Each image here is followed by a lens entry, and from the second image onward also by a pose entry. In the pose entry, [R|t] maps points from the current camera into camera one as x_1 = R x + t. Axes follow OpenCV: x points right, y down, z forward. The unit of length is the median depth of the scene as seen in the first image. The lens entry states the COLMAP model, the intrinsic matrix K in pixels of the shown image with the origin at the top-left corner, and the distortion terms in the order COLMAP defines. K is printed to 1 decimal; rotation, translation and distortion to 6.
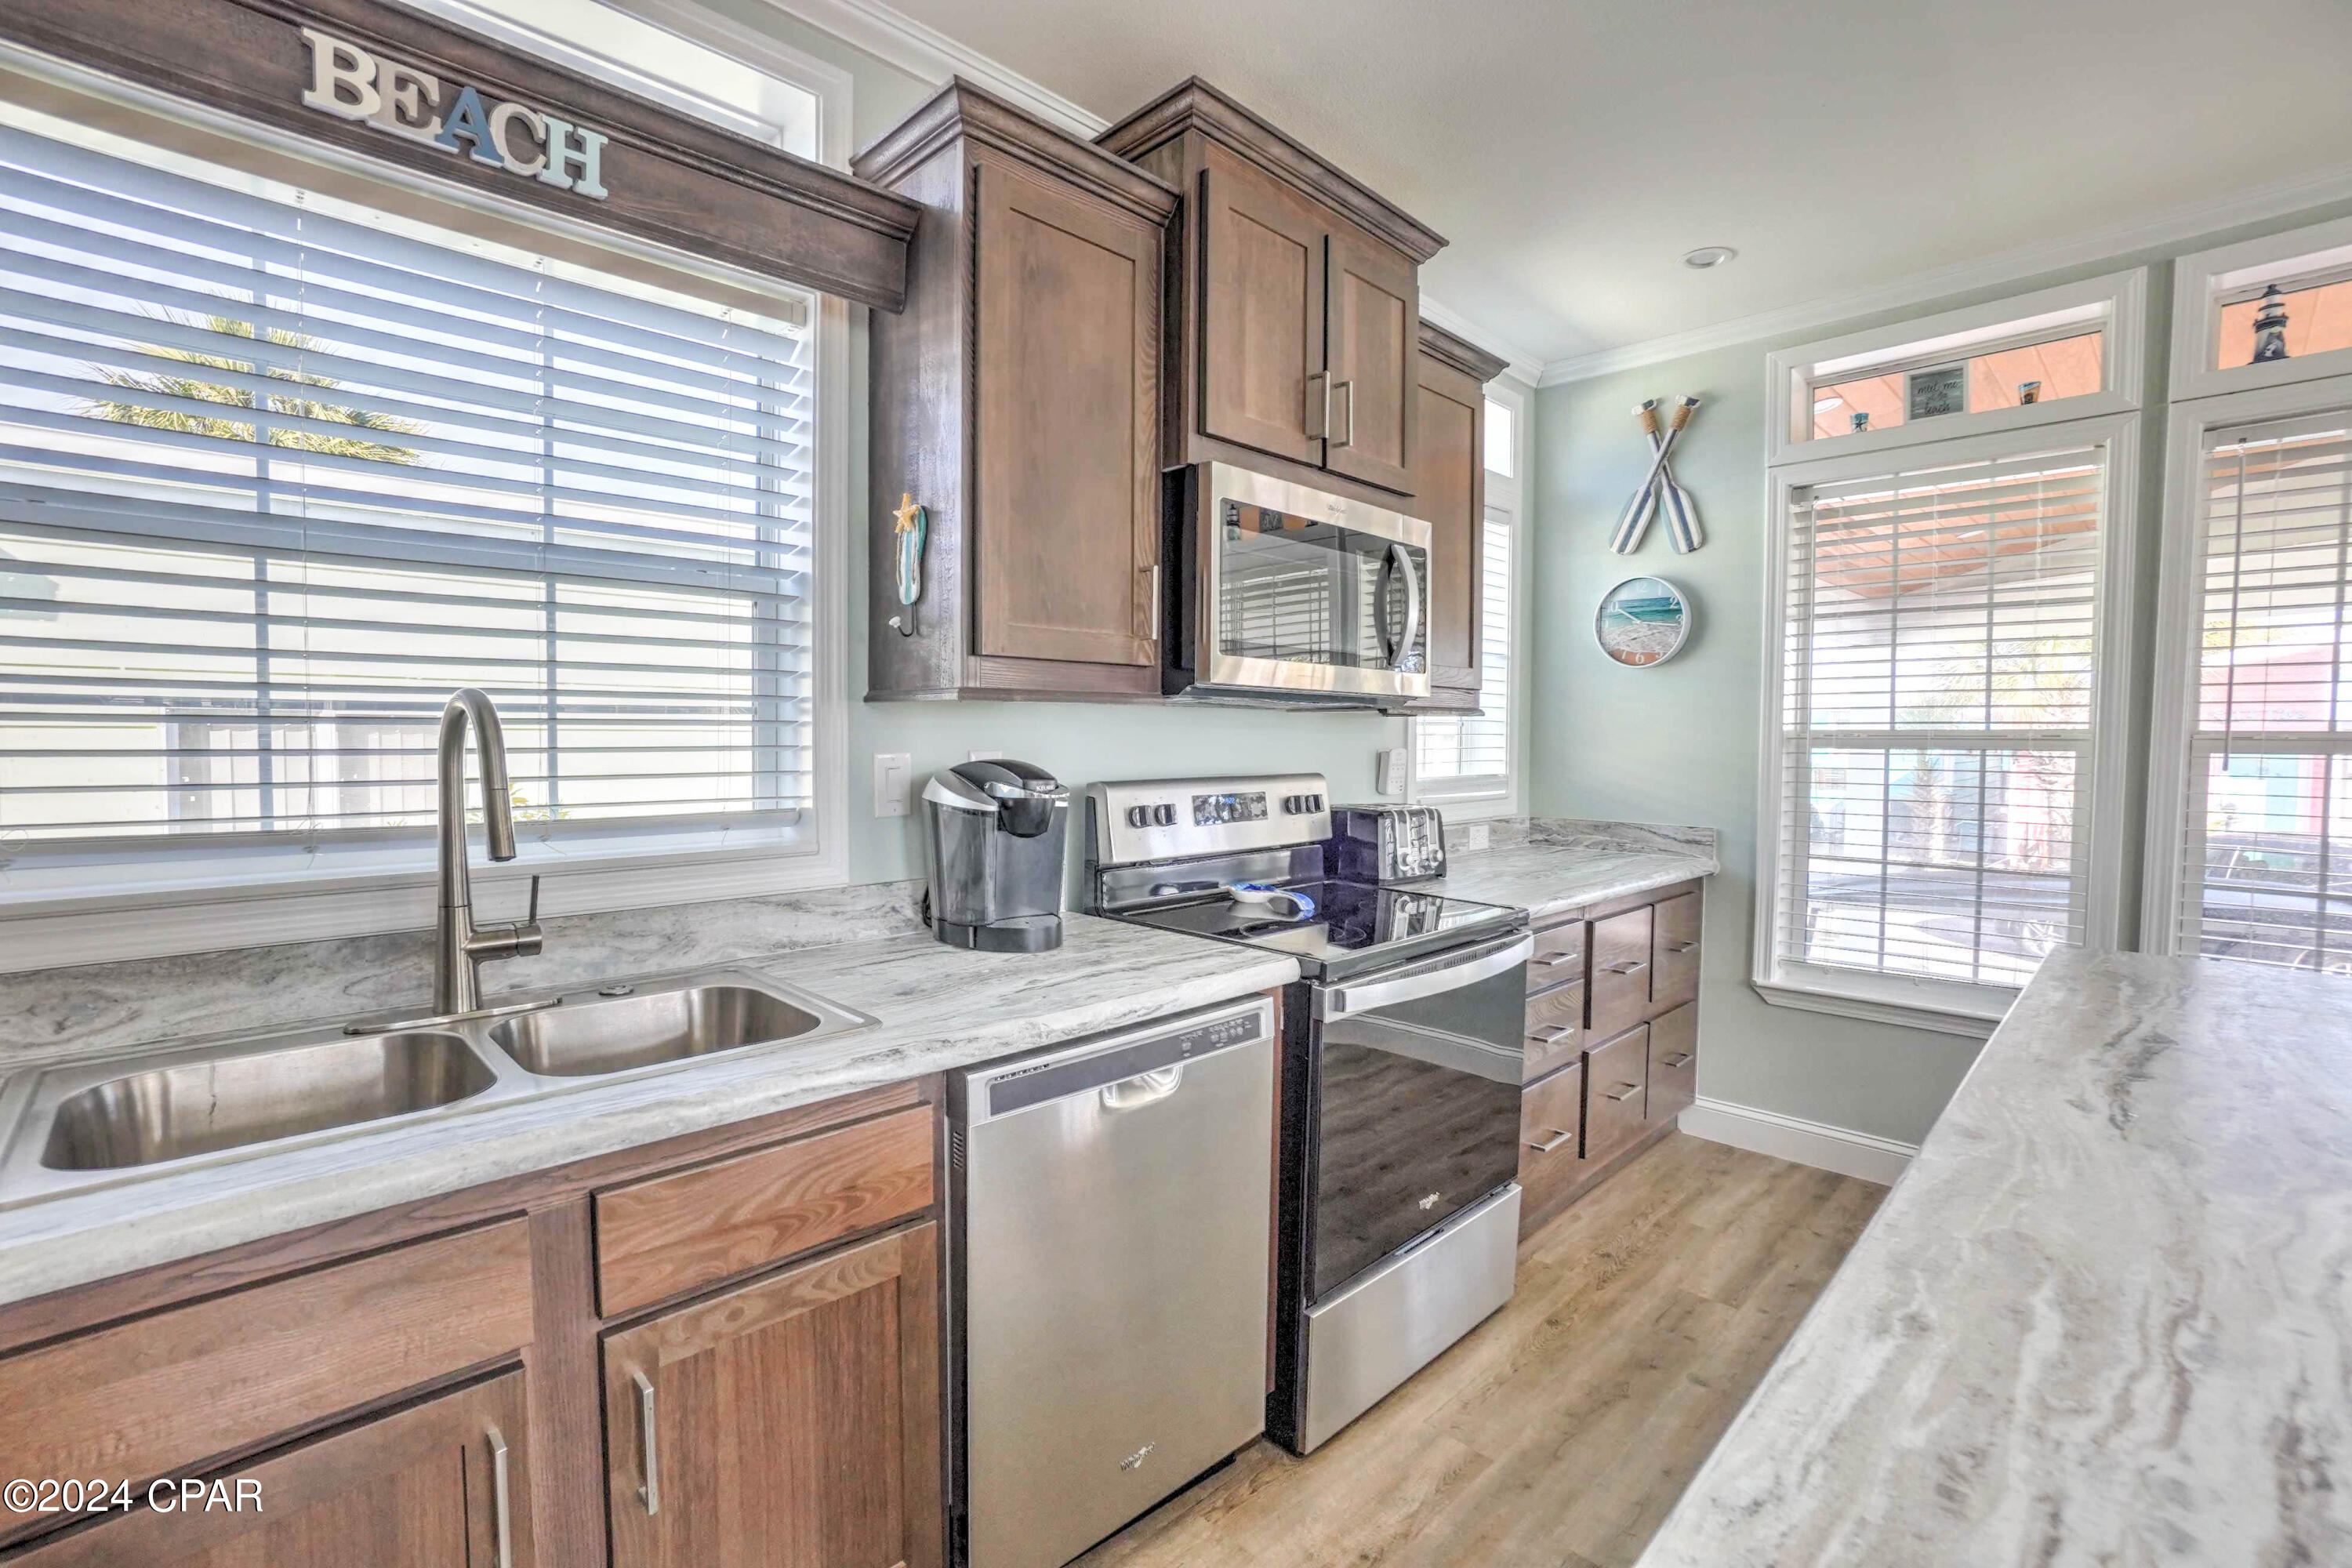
lens RADIAL K [[1053.5, 0, 1160.3], [0, 1053.5, 778.4], [0, 0, 1]] dist [-0.062814, 0.024667]
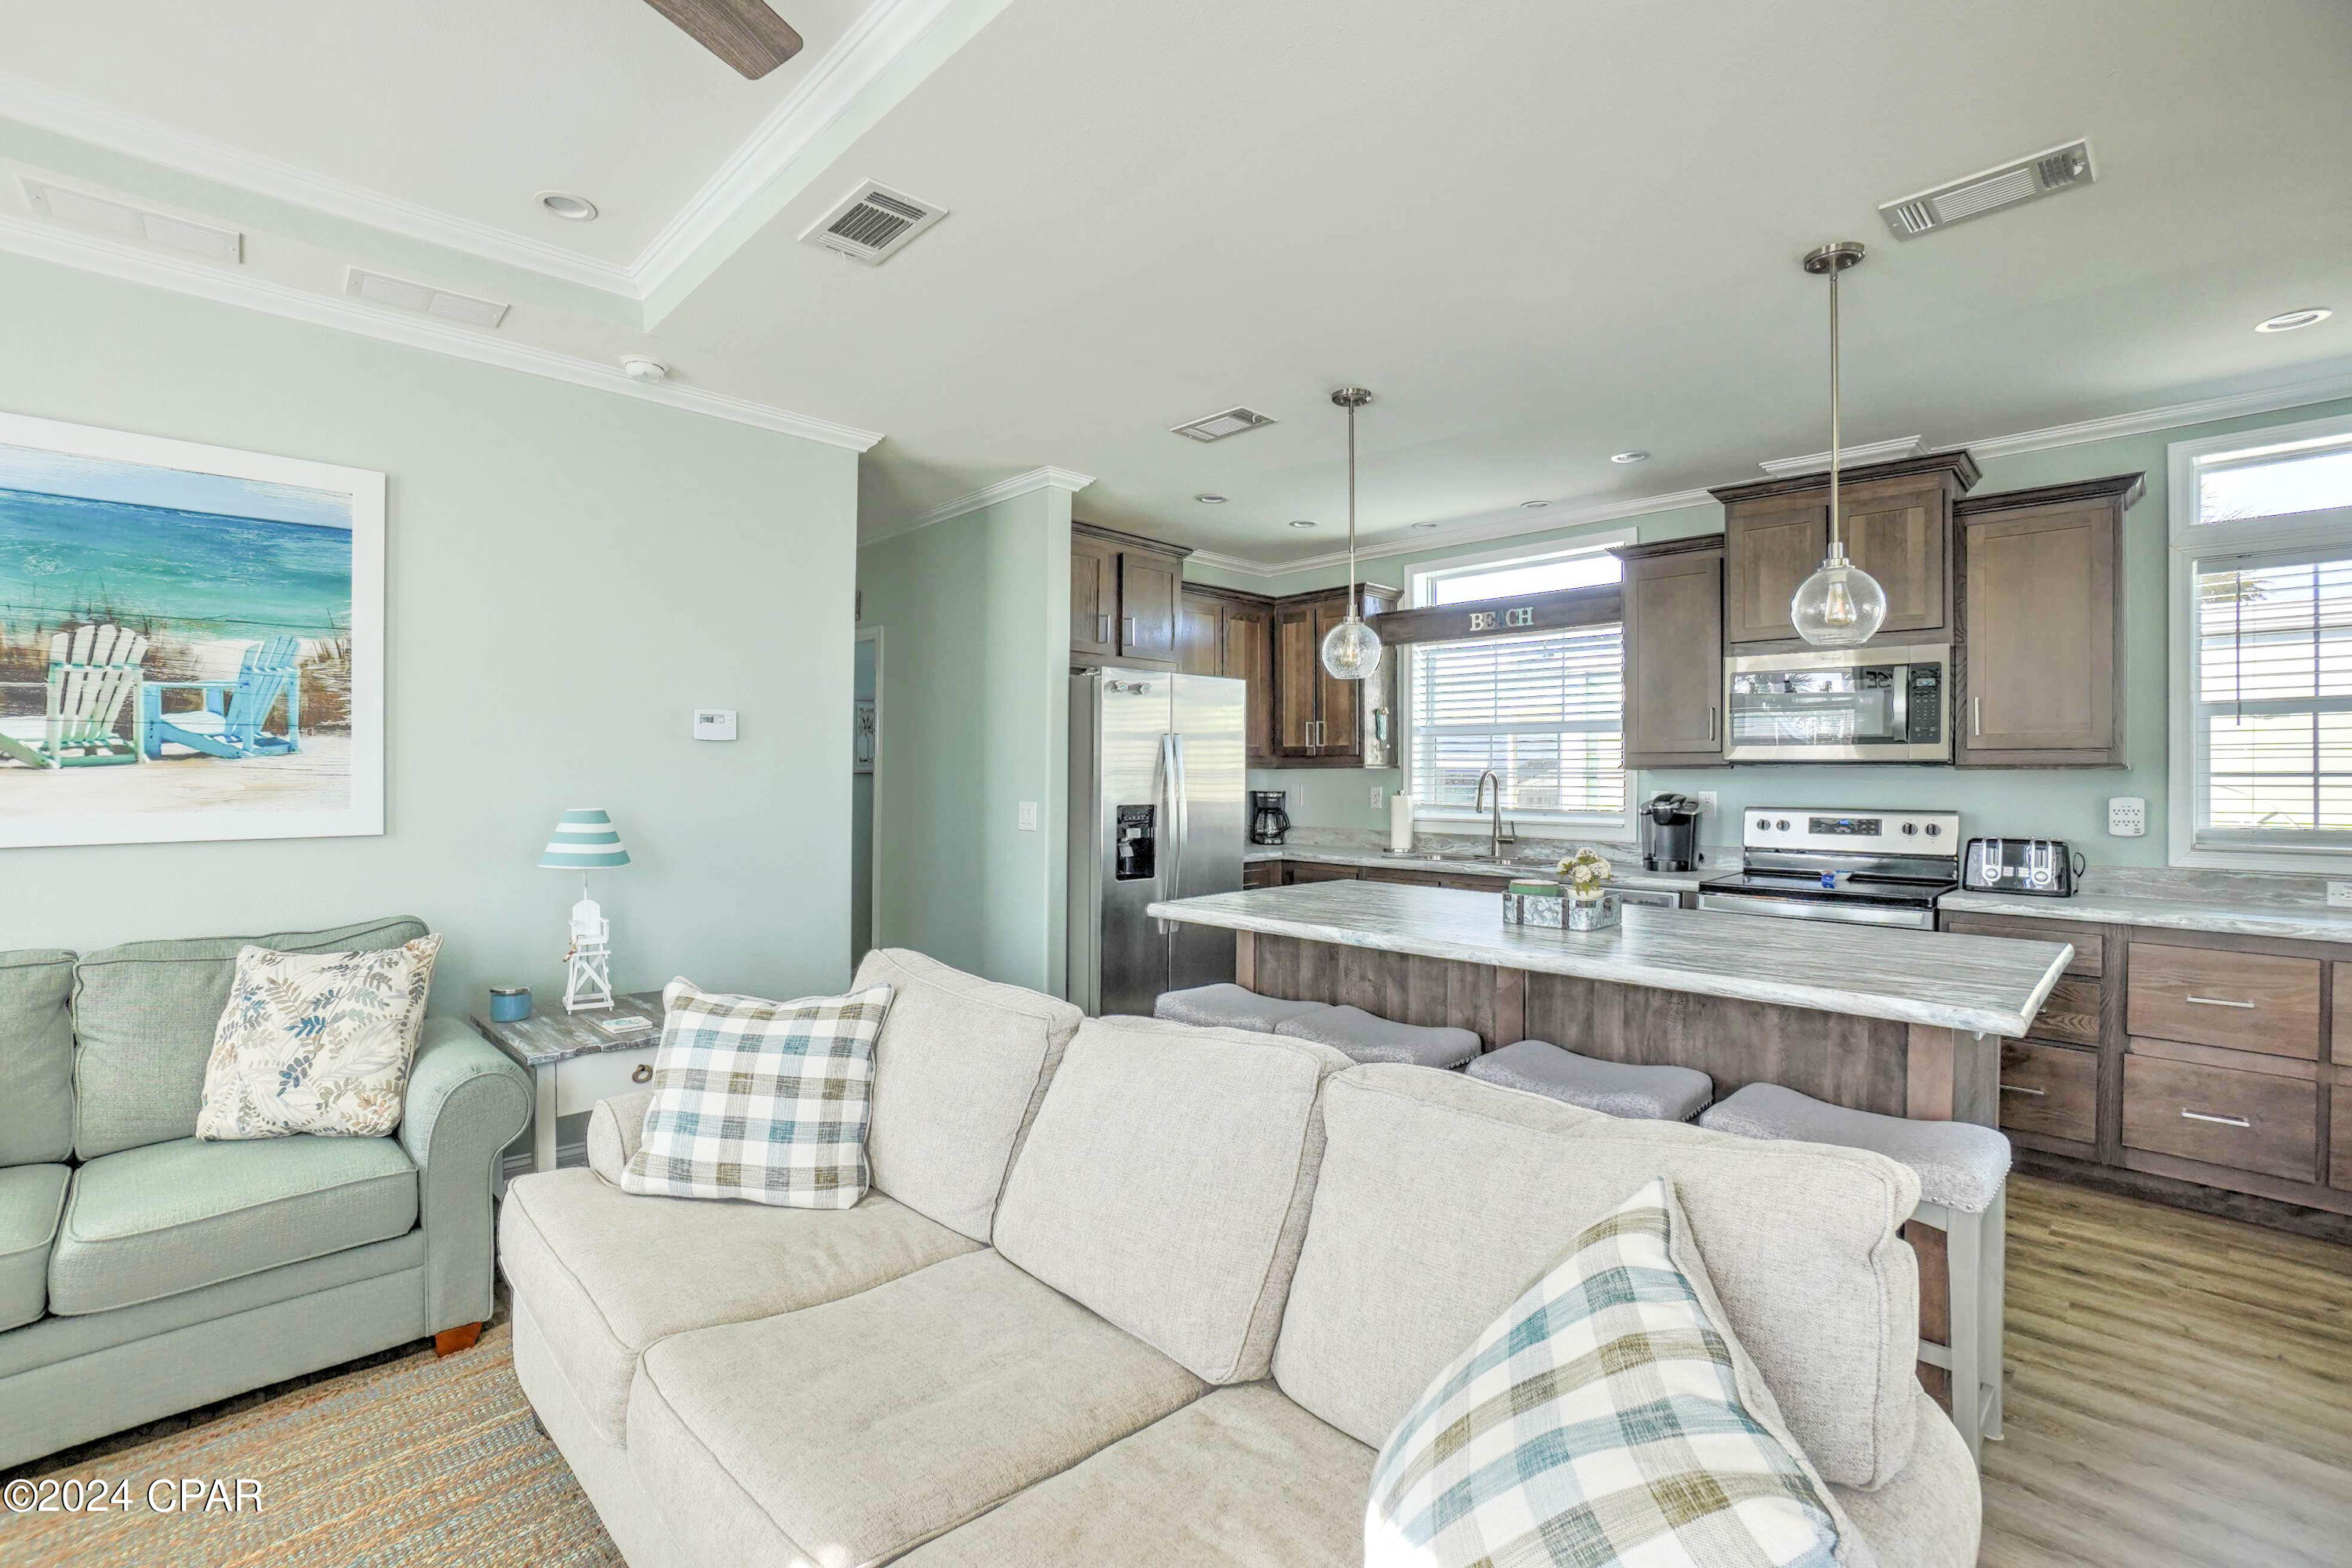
lens RADIAL K [[1037.8, 0, 1159.3], [0, 1037.8, 774.8], [0, 0, 1]] dist [-0.065727, 0.023178]
pose [[-0.008544, -0.008960, -0.999923, 1.795652], [-0.051918, 0.998615, -0.008505, 0.016577], [0.998615, 0.051842, -0.008998, -0.116766]]
